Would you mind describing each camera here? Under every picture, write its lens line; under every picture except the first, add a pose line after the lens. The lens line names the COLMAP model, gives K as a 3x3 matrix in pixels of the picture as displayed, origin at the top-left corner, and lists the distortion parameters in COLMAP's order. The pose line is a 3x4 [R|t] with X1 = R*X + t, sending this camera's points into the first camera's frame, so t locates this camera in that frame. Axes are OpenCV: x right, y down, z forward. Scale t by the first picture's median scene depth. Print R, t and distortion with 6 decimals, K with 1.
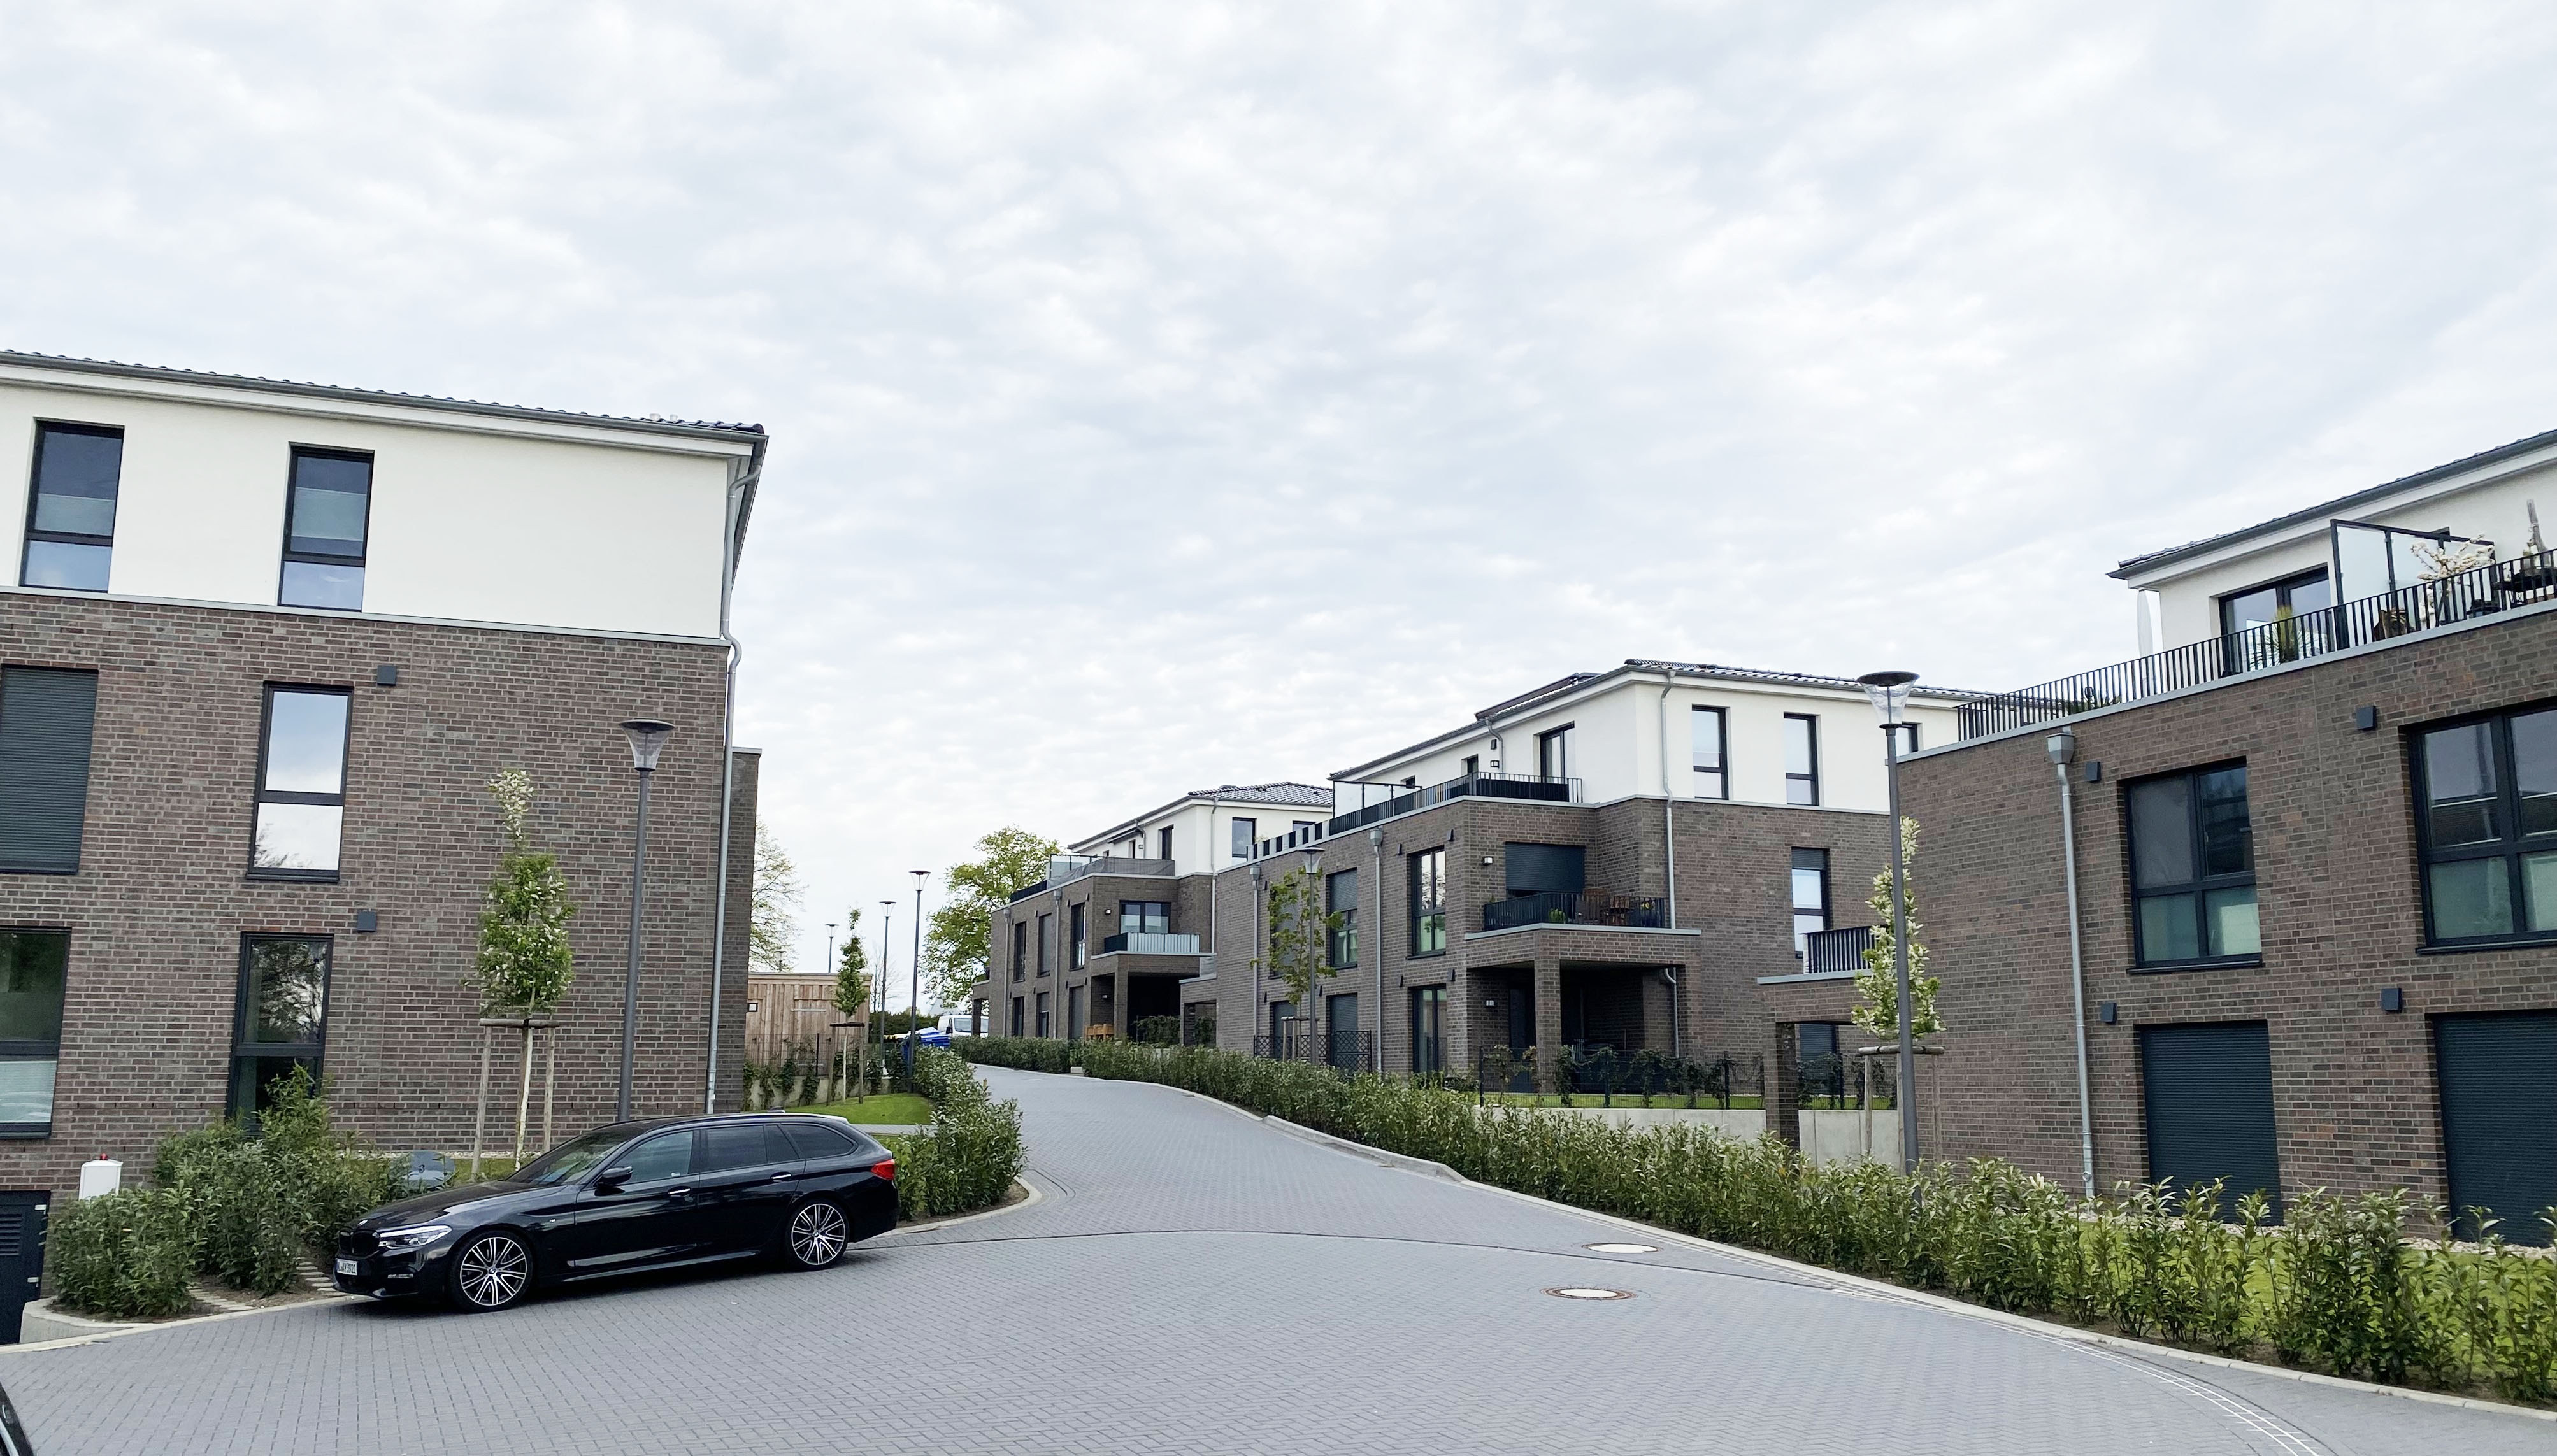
lens RADIAL K [[2017.9, 0, 1278.5], [0, 2017.9, 728.0], [0, 0, 1]] dist [-0.001357, -0.000943]
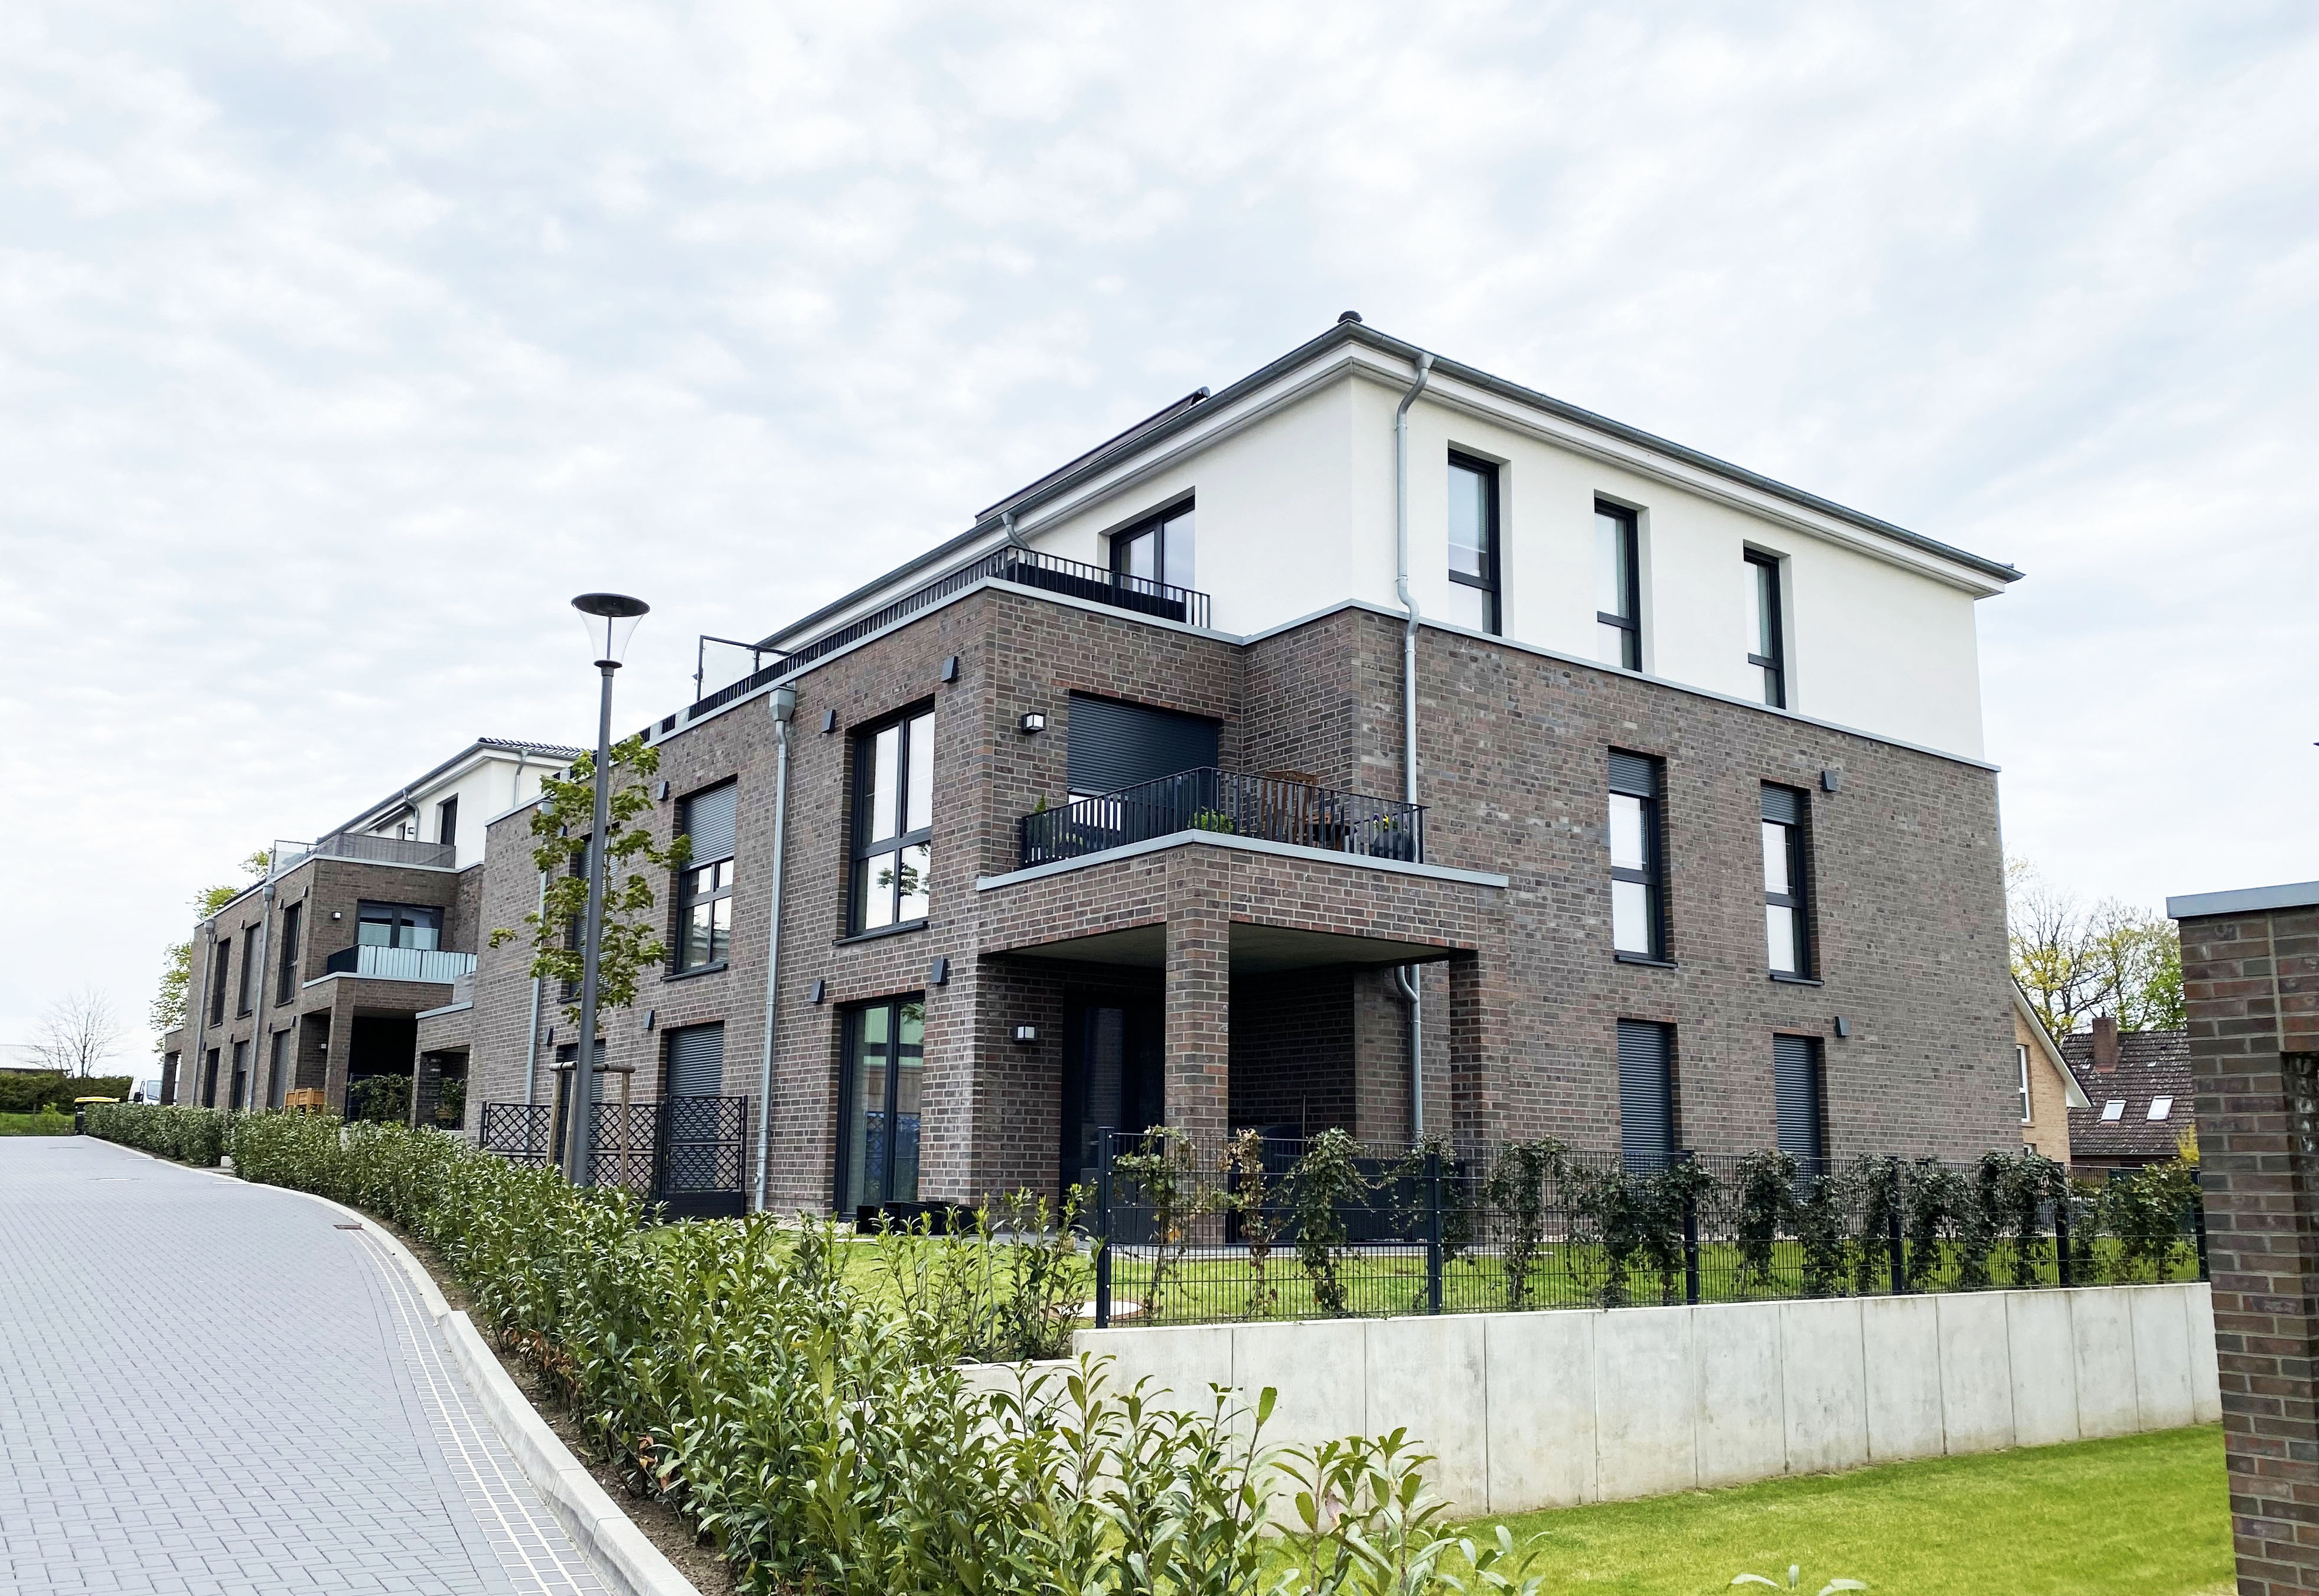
lens RADIAL K [[1794.1, 0, 1159.5], [0, 1794.1, 798.0], [0, 0, 1]] dist [0.004671, -0.172295]
pose [[0.962994, 0.057569, 0.263301, 0.024469], [-0.049864, 0.998112, -0.035860, 0.093227], [-0.264868, 0.021403, 0.964047, 0.583884]]
